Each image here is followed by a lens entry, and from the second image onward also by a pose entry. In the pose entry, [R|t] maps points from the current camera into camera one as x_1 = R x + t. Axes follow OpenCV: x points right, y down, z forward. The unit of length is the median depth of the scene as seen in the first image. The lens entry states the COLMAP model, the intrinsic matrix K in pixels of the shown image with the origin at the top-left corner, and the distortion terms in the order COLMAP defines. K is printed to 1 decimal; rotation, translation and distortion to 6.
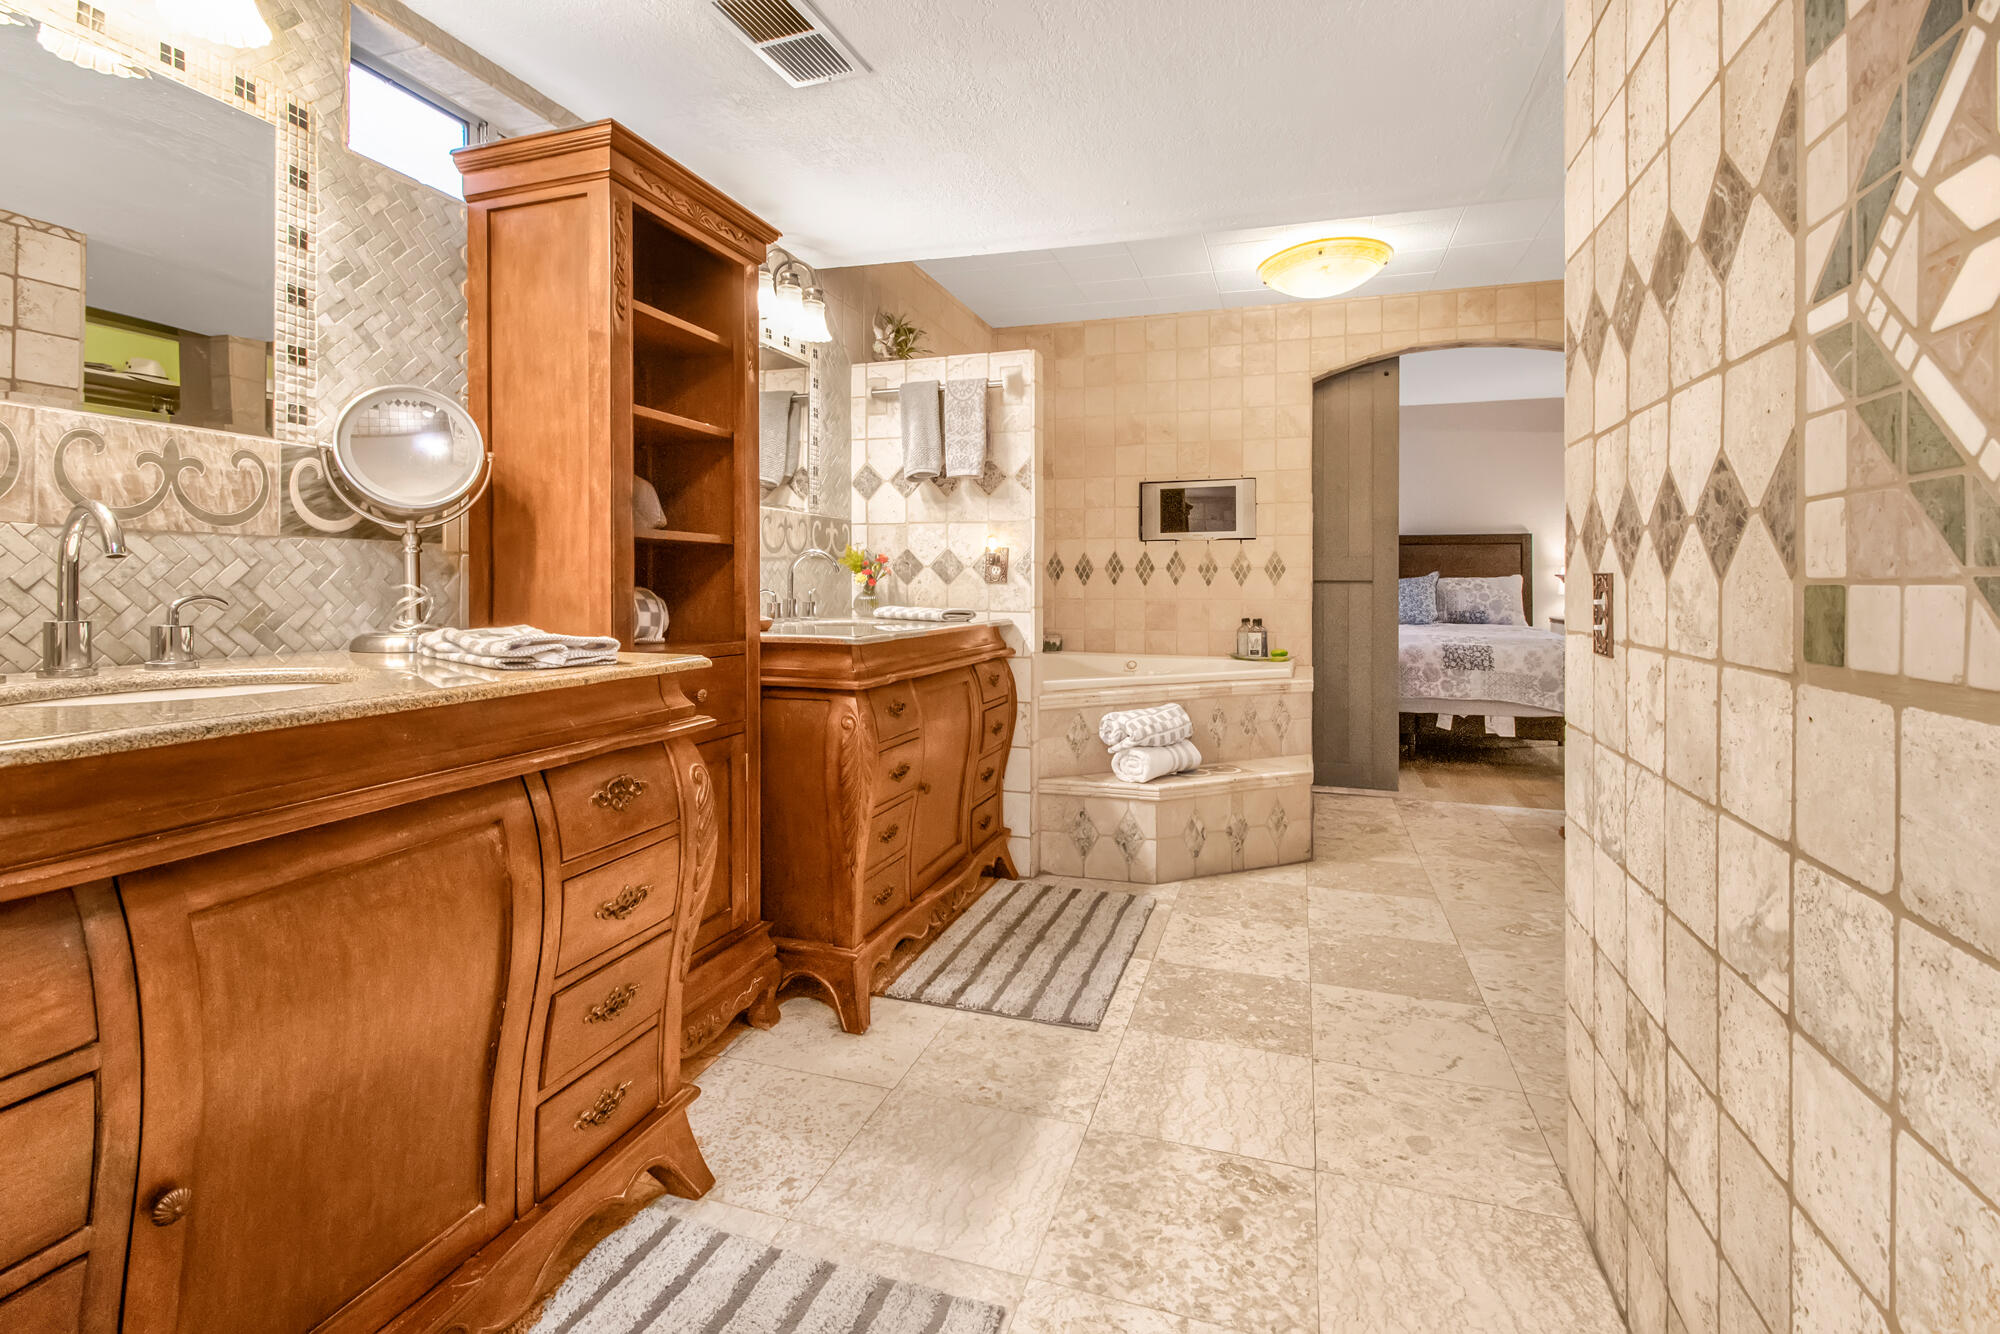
lens RADIAL K [[920.8, 0, 983.2], [0, 920.8, 582.0], [0, 0, 1]] dist [0.000240, 0.000003]
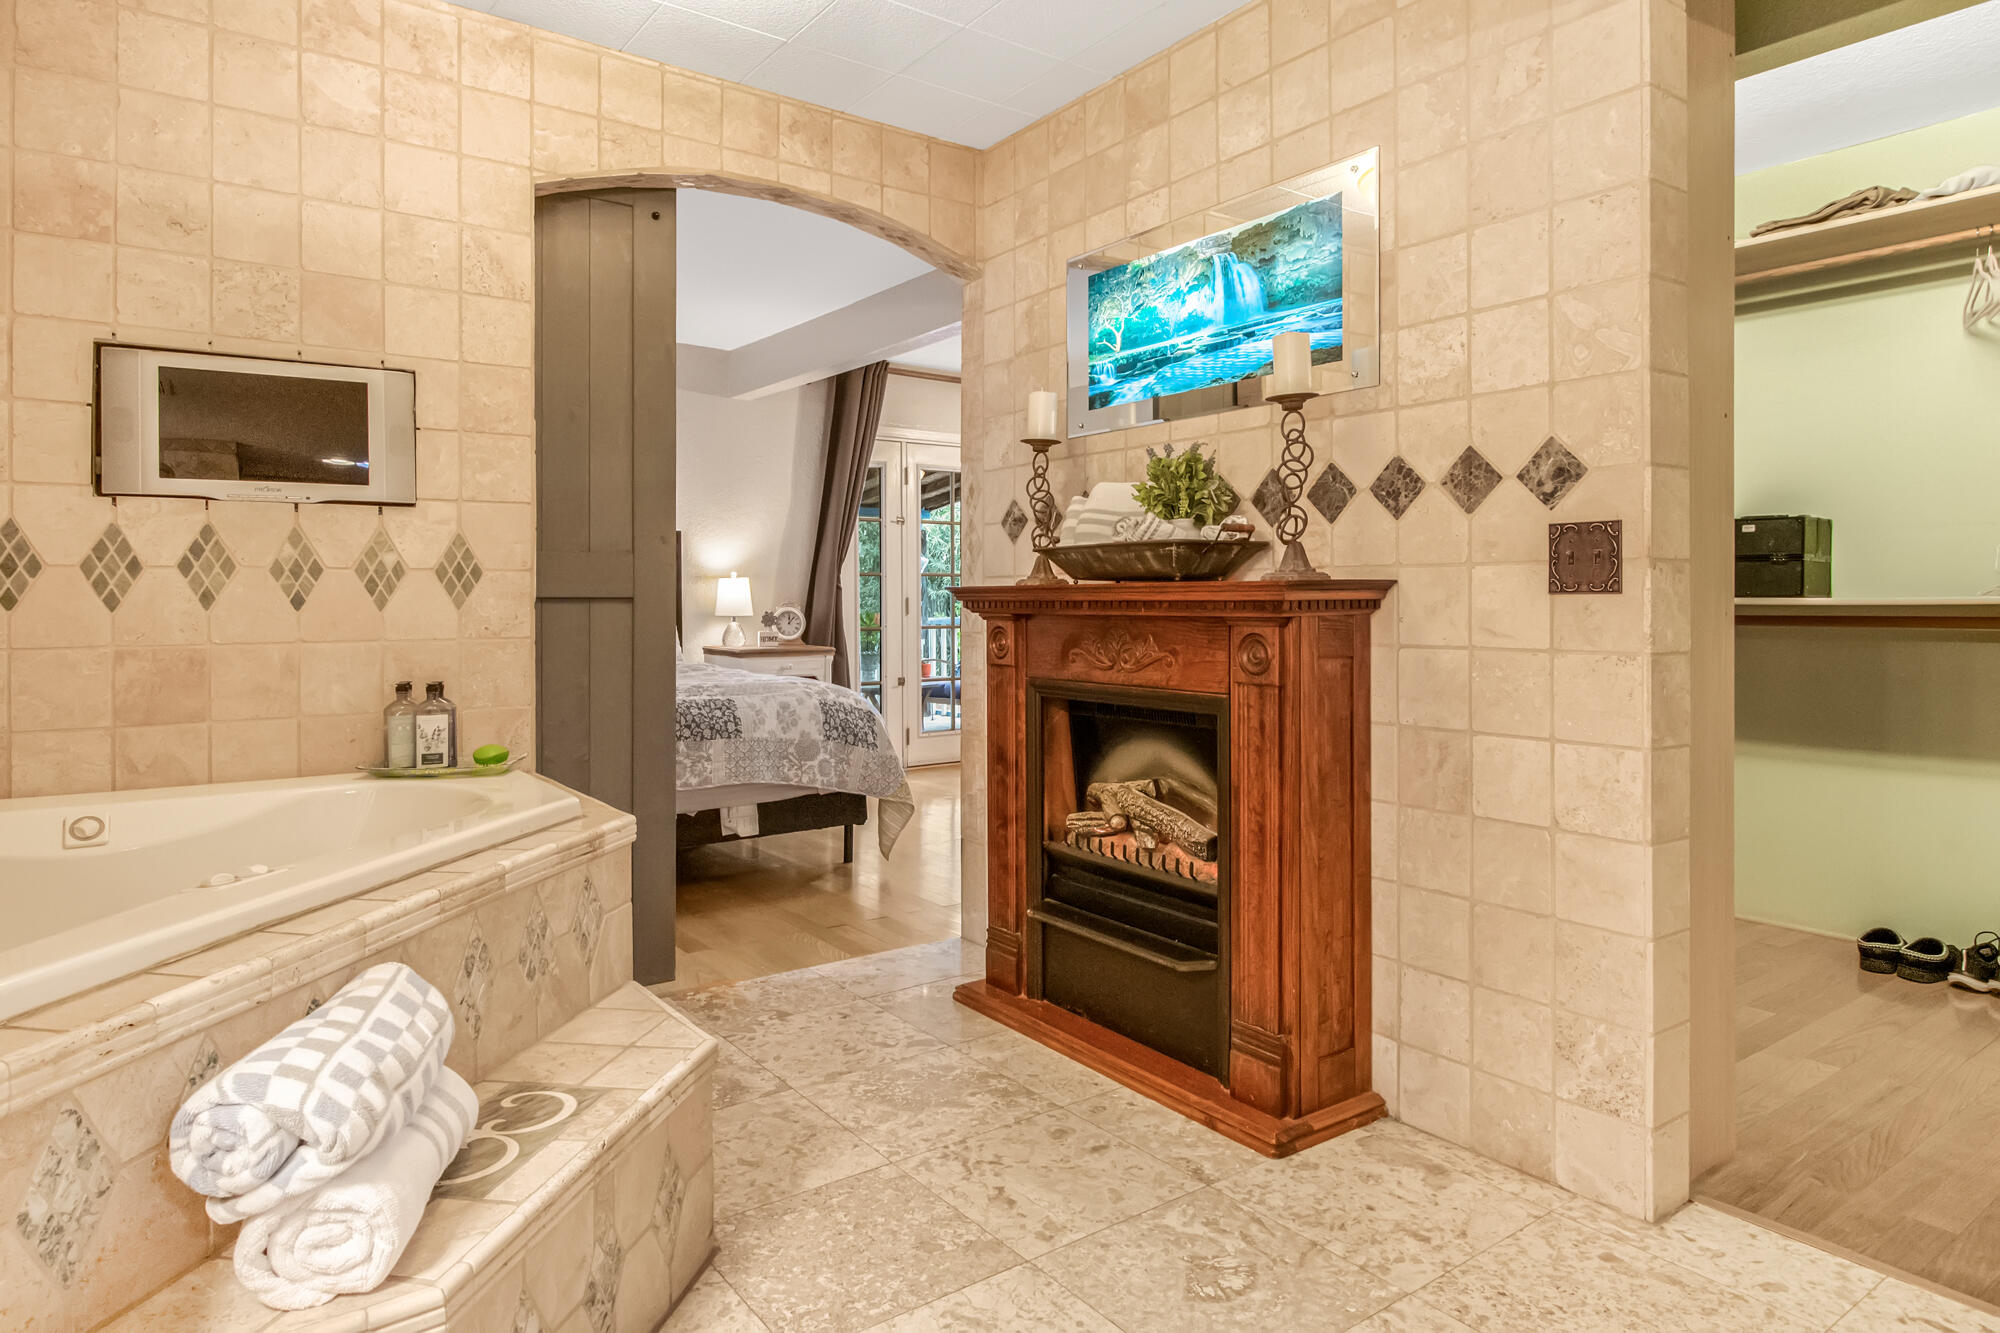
lens RADIAL K [[1172.6, 0, 1011.5], [0, 1172.6, 604.5], [0, 0, 1]] dist [-0.018470, -0.000456]
pose [[0.569551, -0.006692, 0.821929, -0.009008], [0.001969, 0.999975, 0.006777, -0.001533], [-0.821954, -0.002241, 0.569550, 0.431782]]
